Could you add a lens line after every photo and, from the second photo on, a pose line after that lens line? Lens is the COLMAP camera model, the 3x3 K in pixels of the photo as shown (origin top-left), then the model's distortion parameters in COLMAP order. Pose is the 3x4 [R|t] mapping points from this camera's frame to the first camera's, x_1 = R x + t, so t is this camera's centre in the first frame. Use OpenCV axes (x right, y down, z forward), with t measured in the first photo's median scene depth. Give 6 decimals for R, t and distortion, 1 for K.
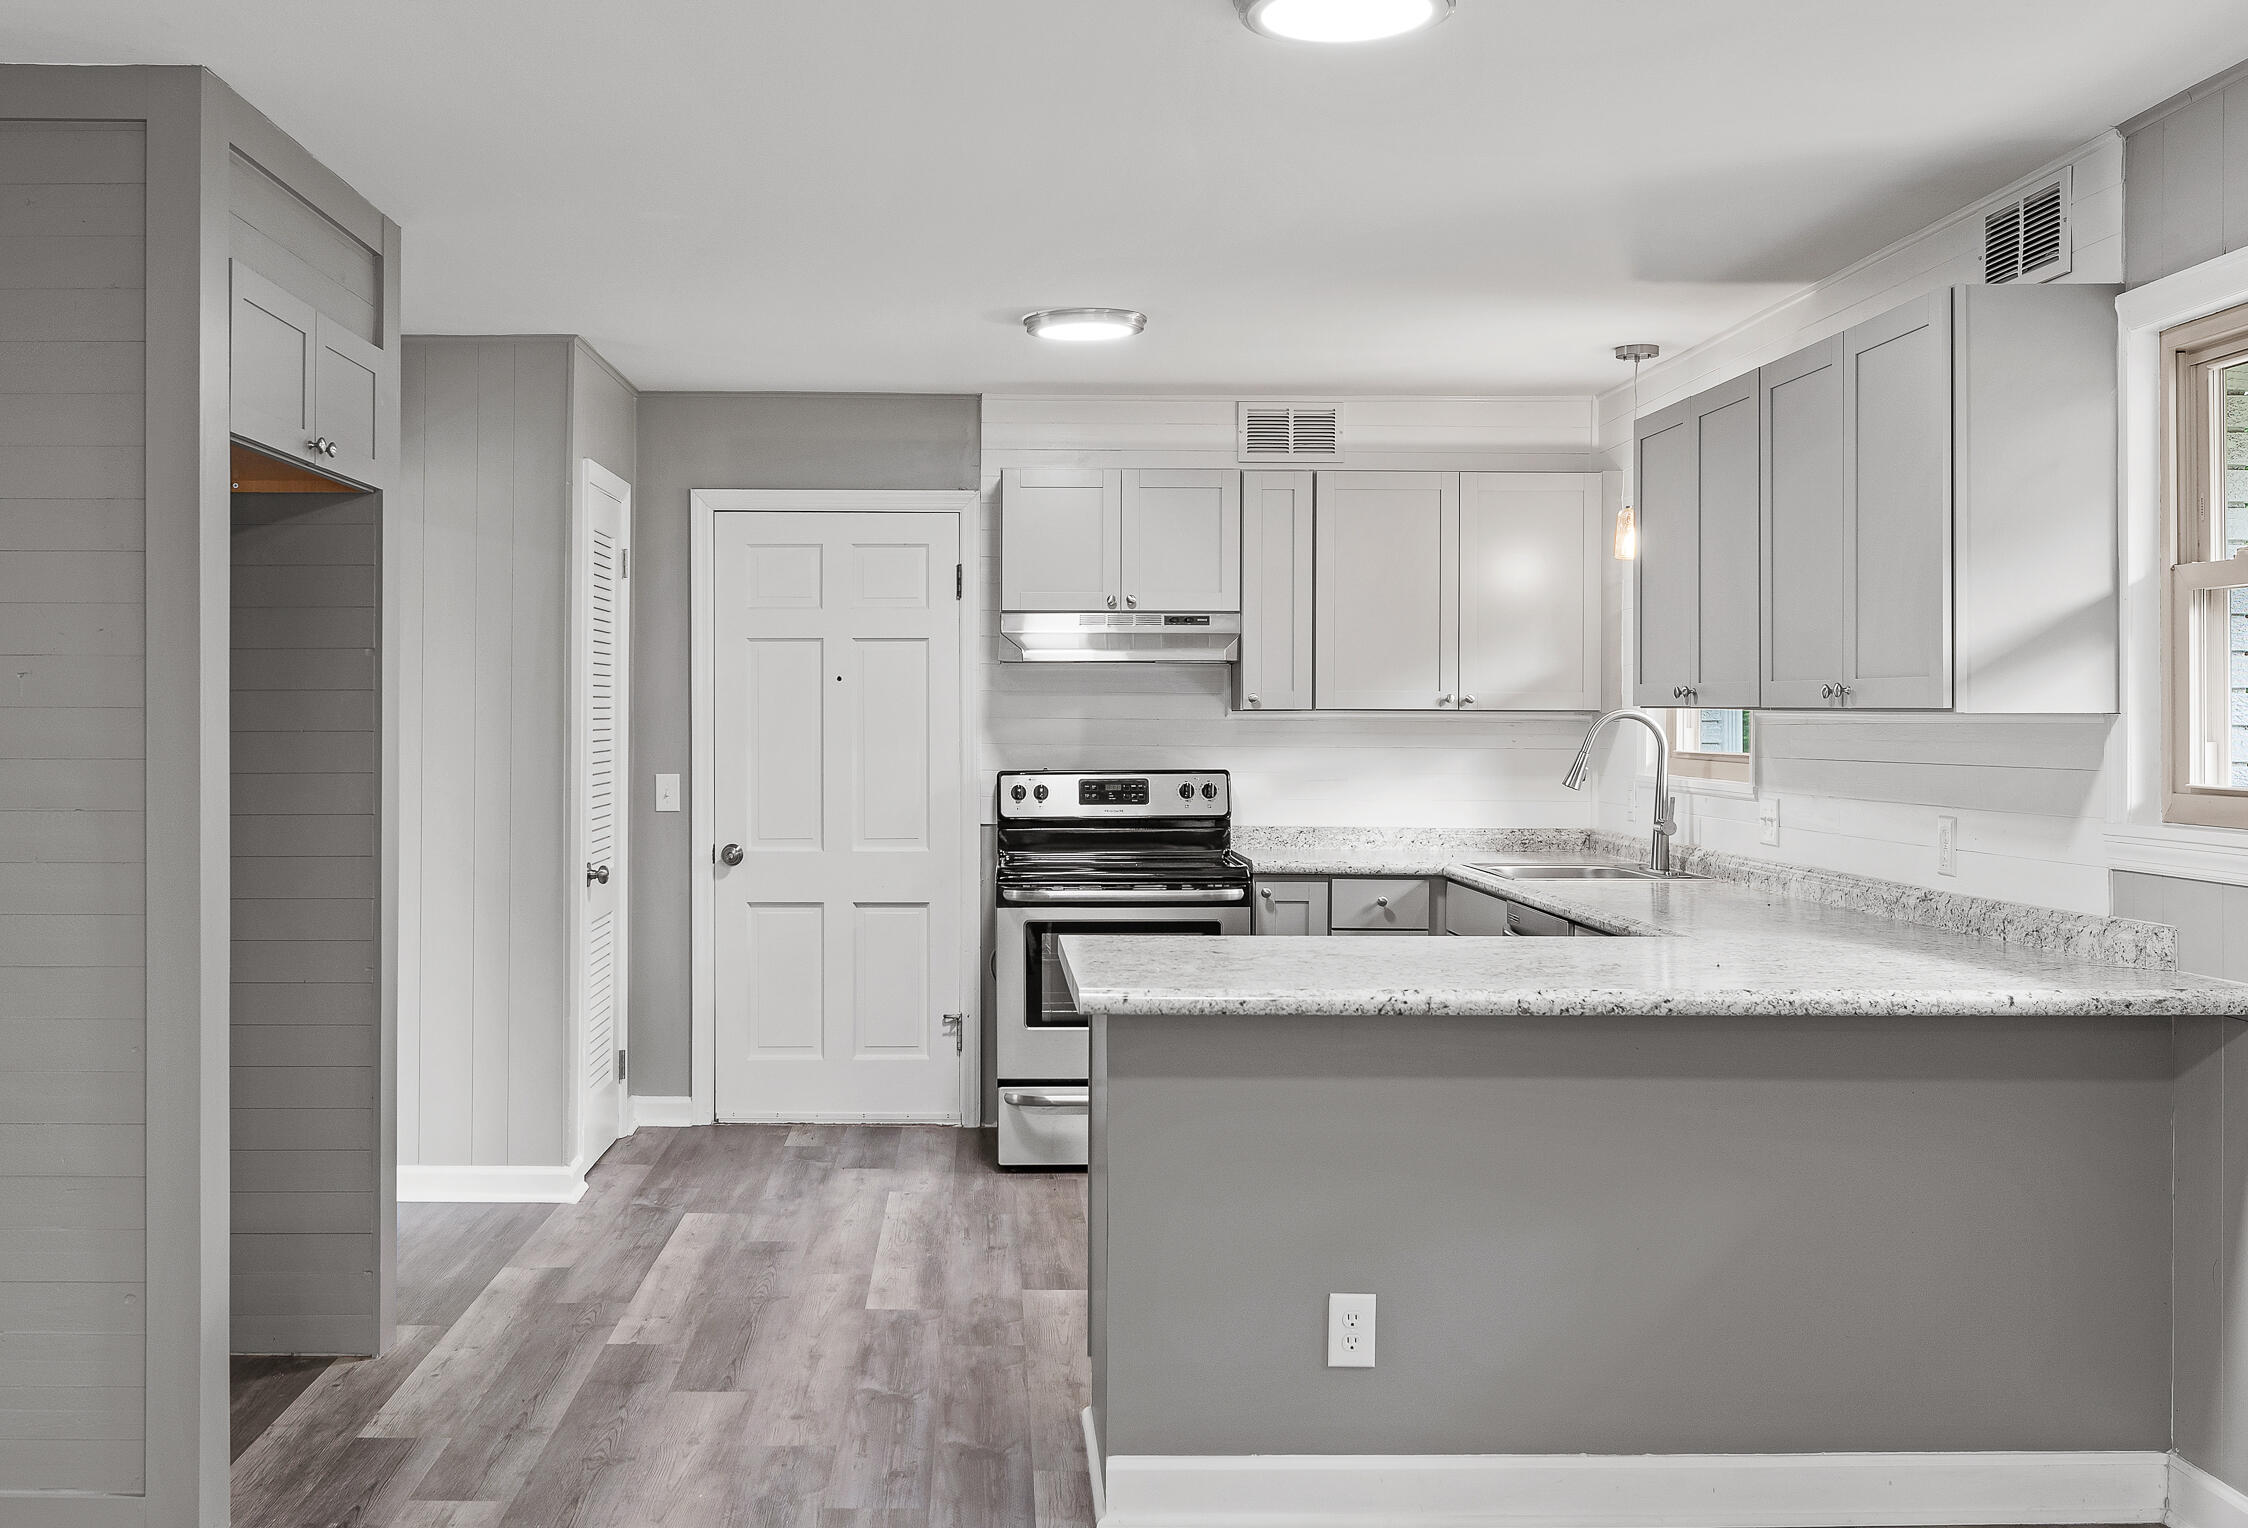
lens RADIAL K [[2153.2, 0, 996.5], [0, 2153.2, 708.2], [0, 0, 1]] dist [0.004352, 0.000000]
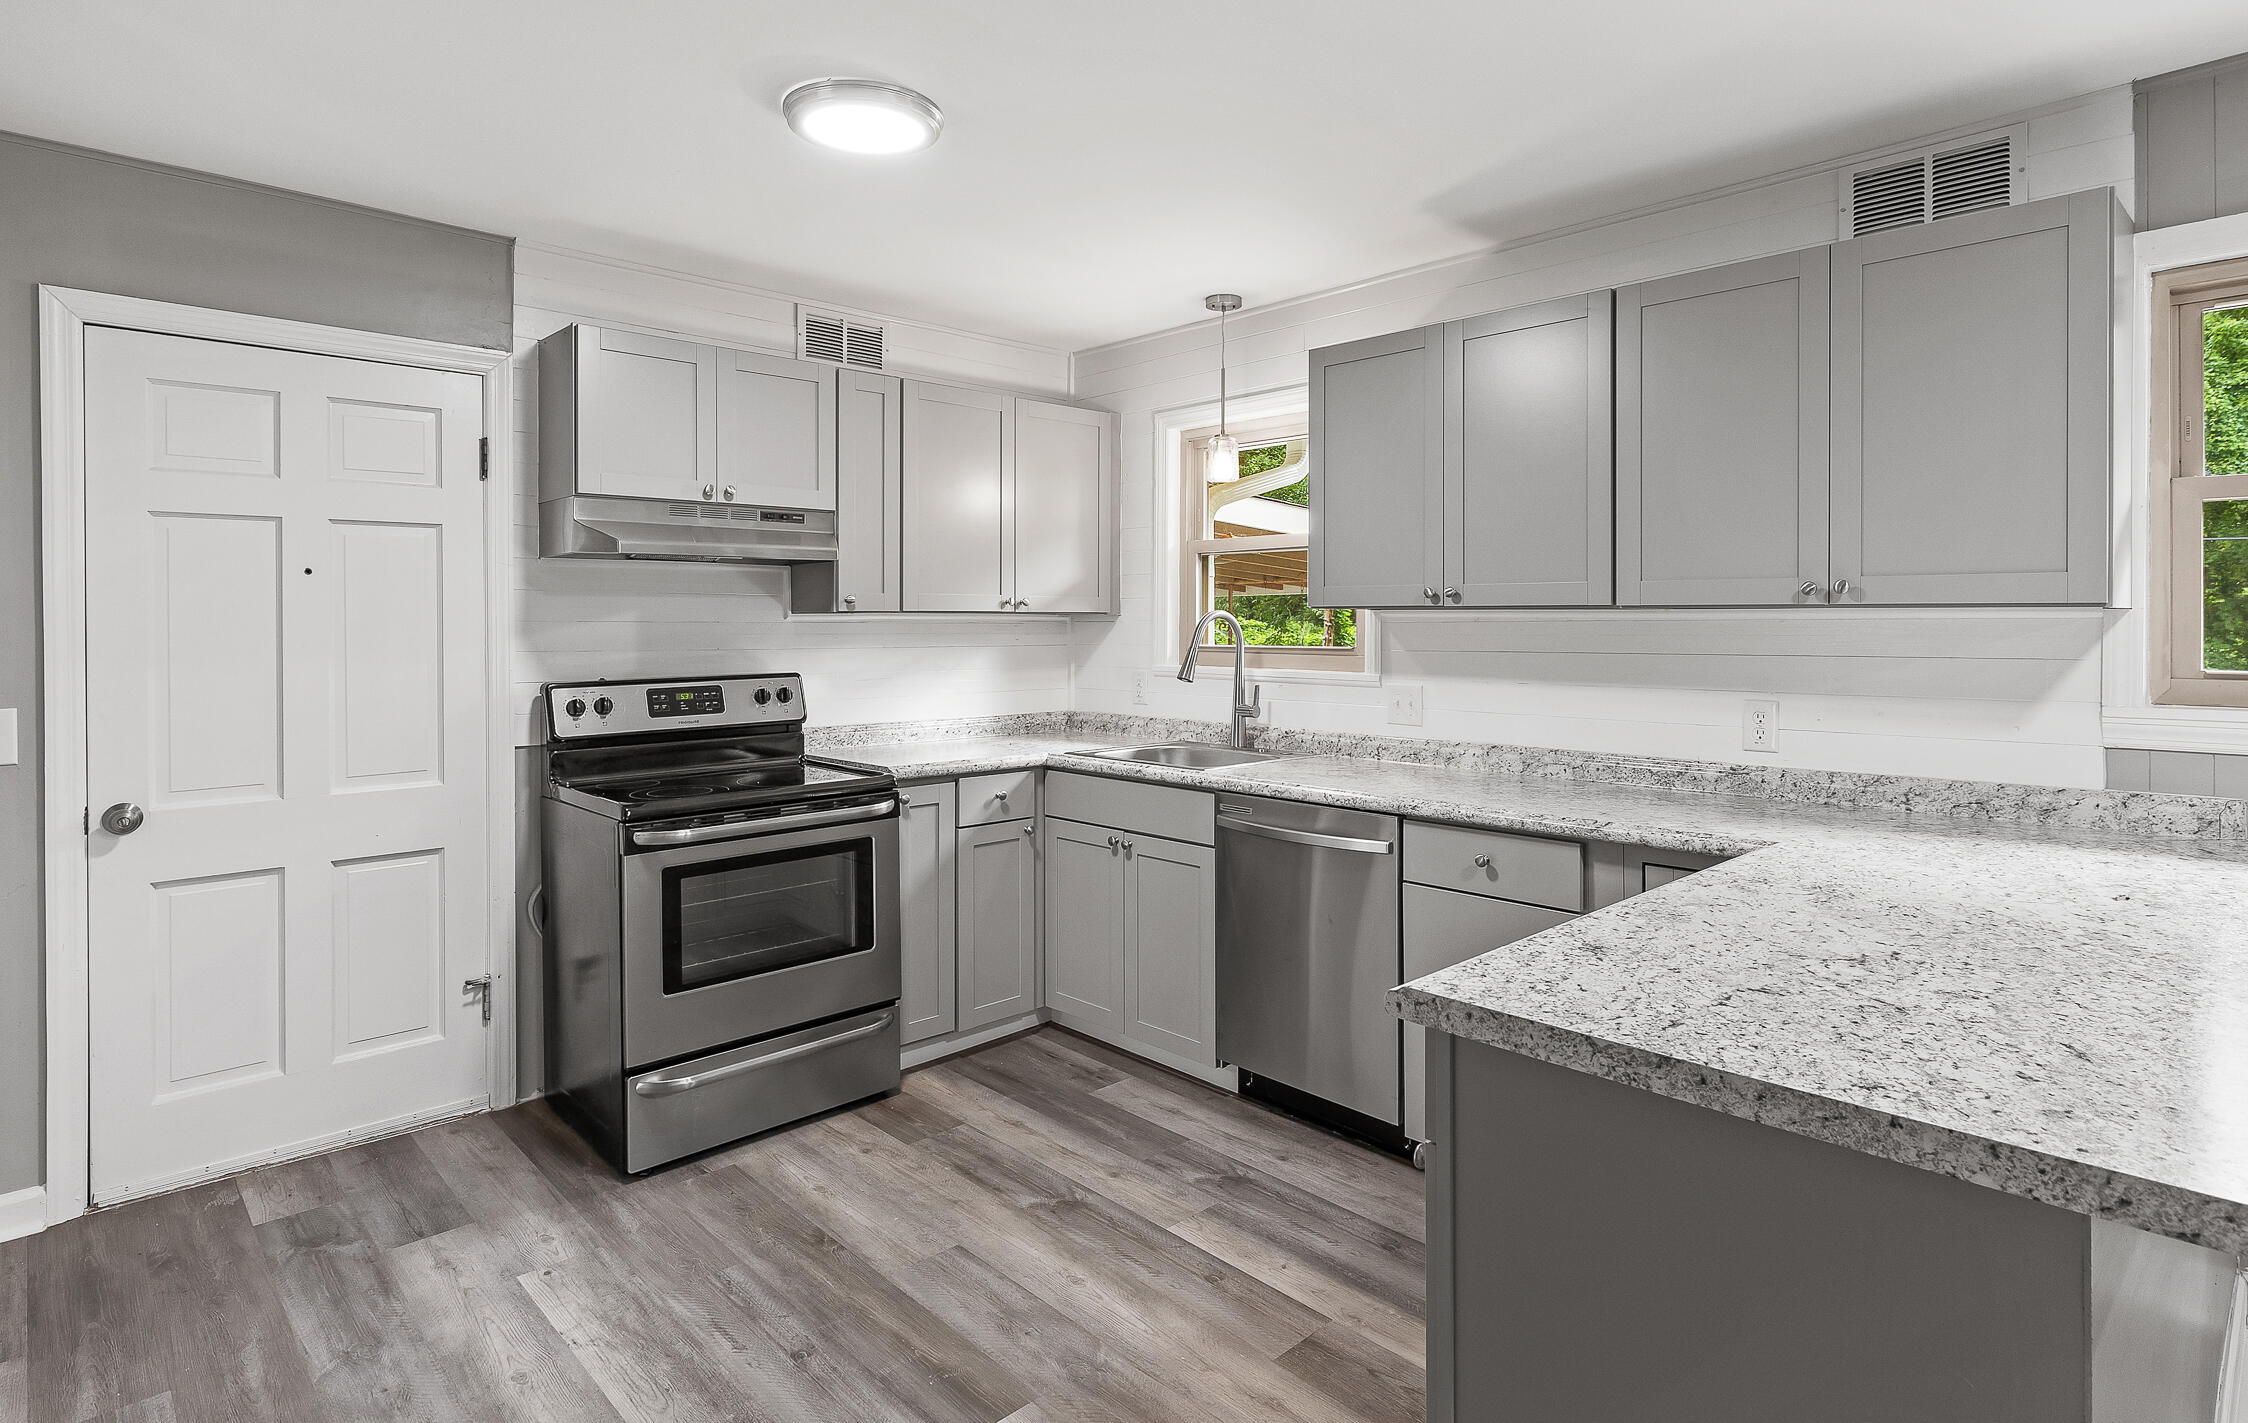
lens RADIAL K [[1164.4, 0, 1151.4], [0, 1164.4, 620.9], [0, 0, 1]] dist [0.003212, -0.001557]
pose [[0.721741, -0.004524, 0.692148, -0.150102], [0.002027, 0.999988, 0.004422, 0.002866], [-0.692160, -0.001788, 0.721742, 0.518340]]
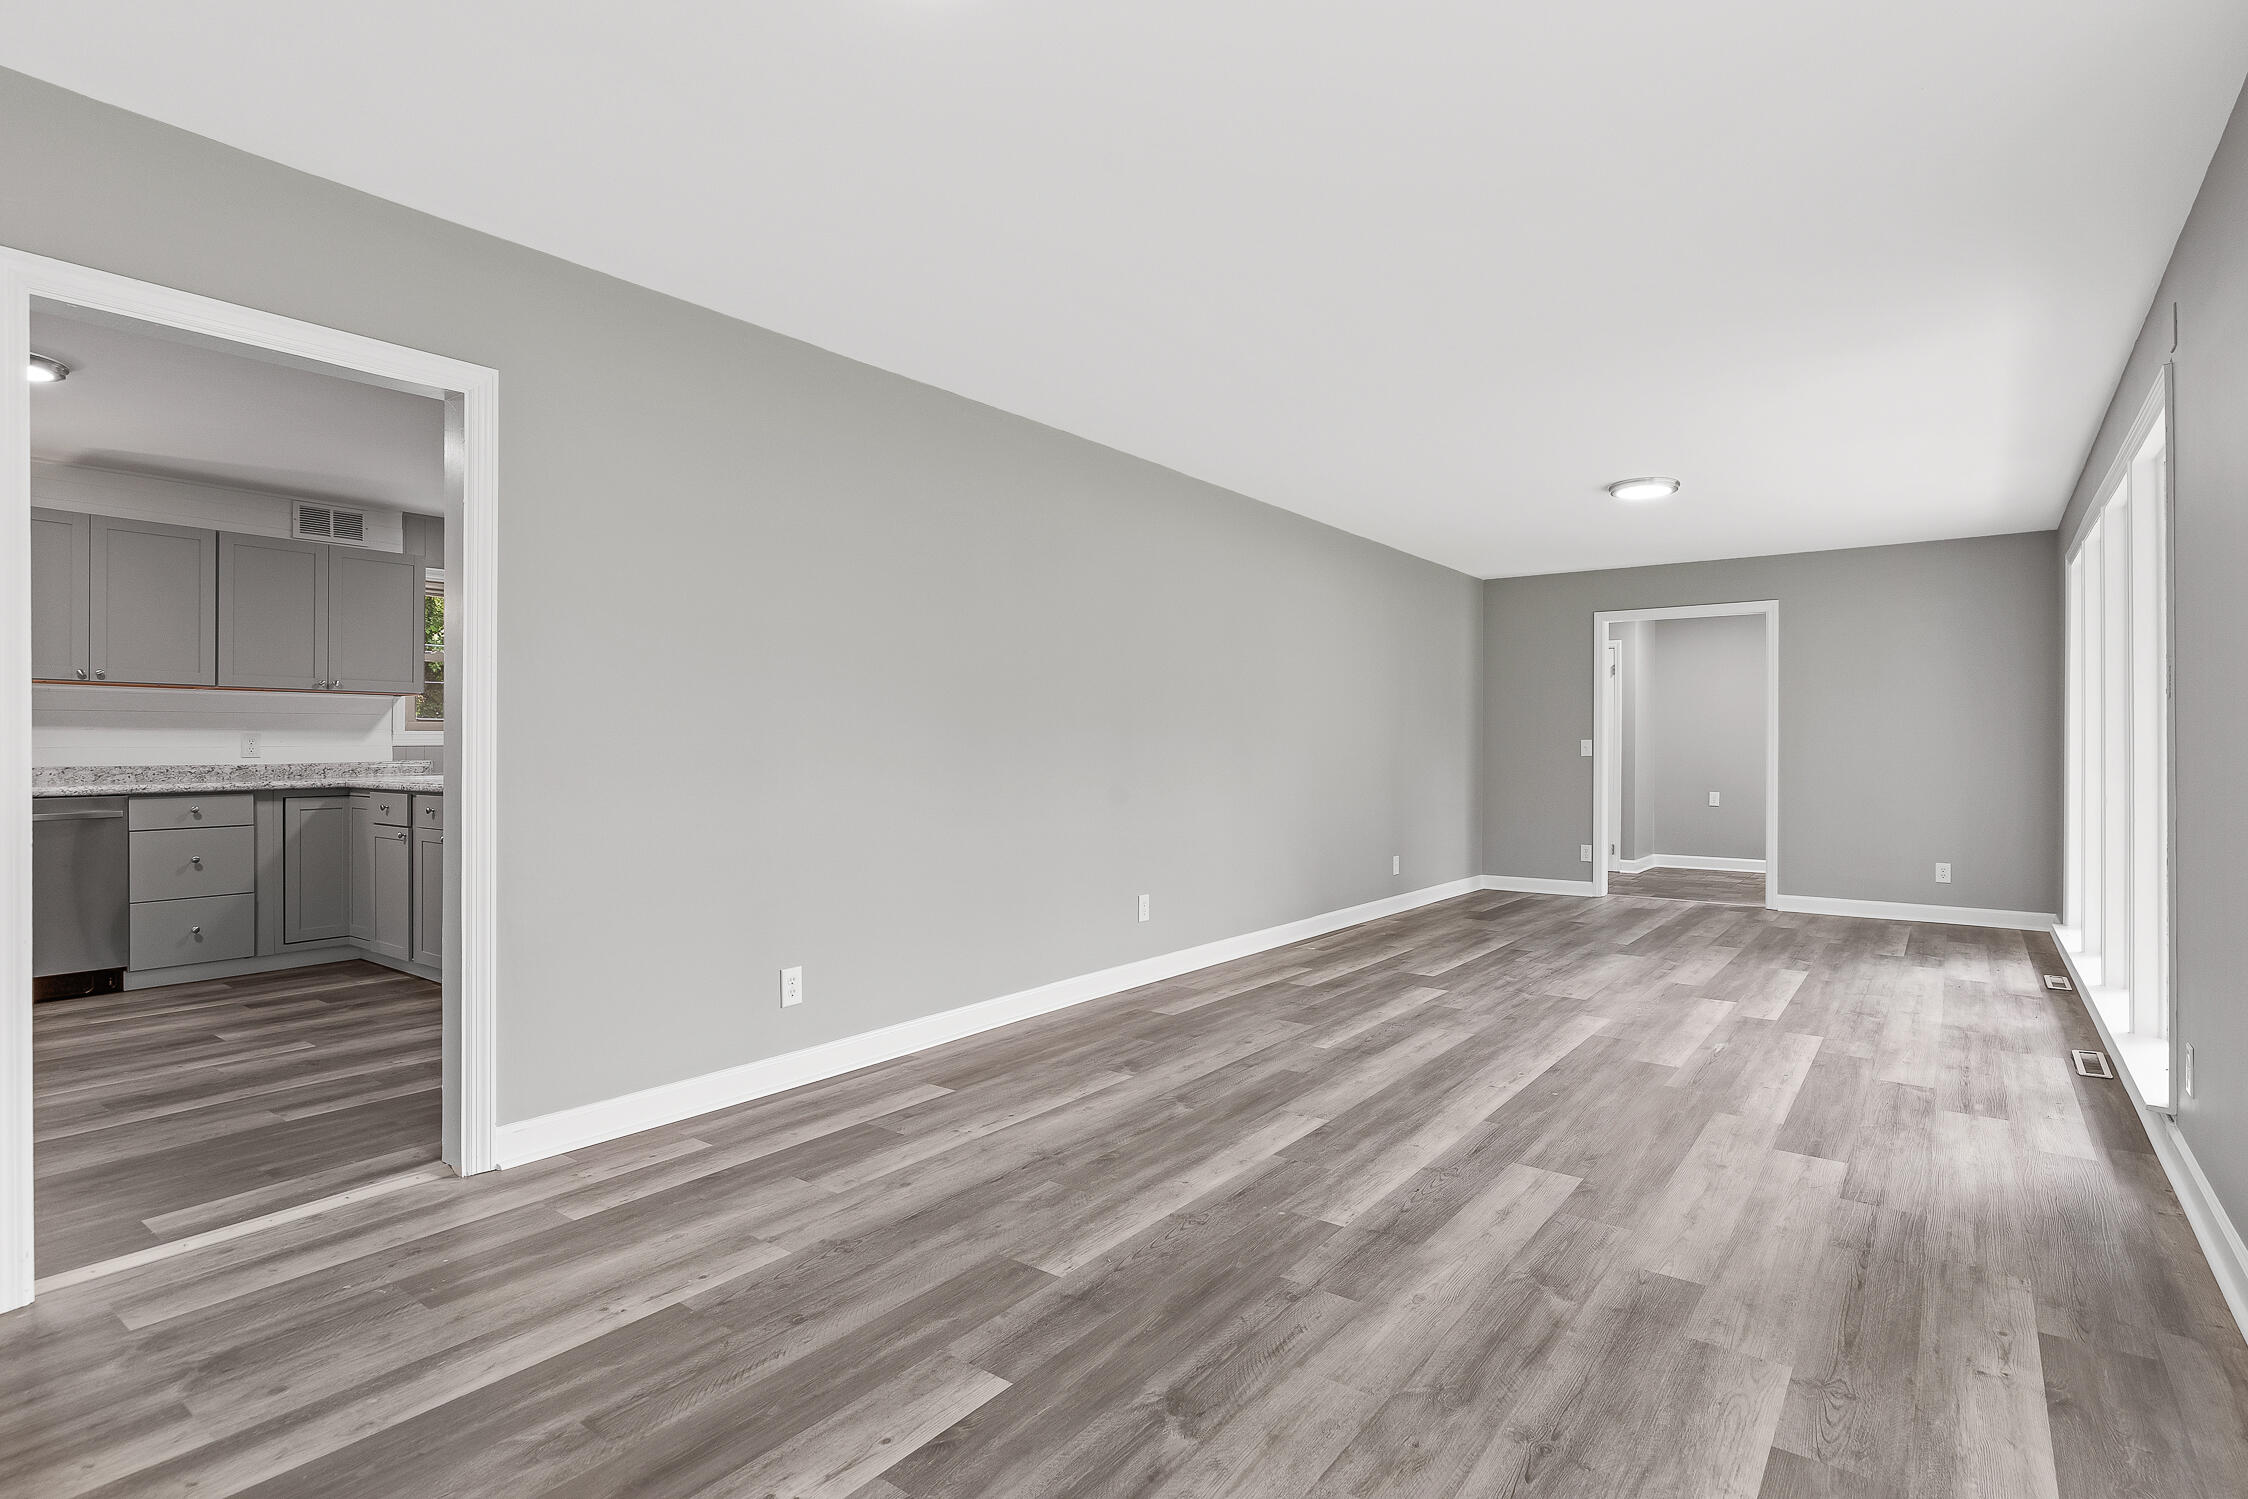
lens RADIAL K [[1130.2, 0, 1179.2], [0, 1130.2, 748.9], [0, 0, 1]] dist [-0.012613, 0.001691]
pose [[-0.811100, -0.008497, 0.584846, -0.779852], [-0.005877, 0.999962, 0.006377, 0.035268], [-0.584878, 0.001735, -0.811120, 0.947863]]
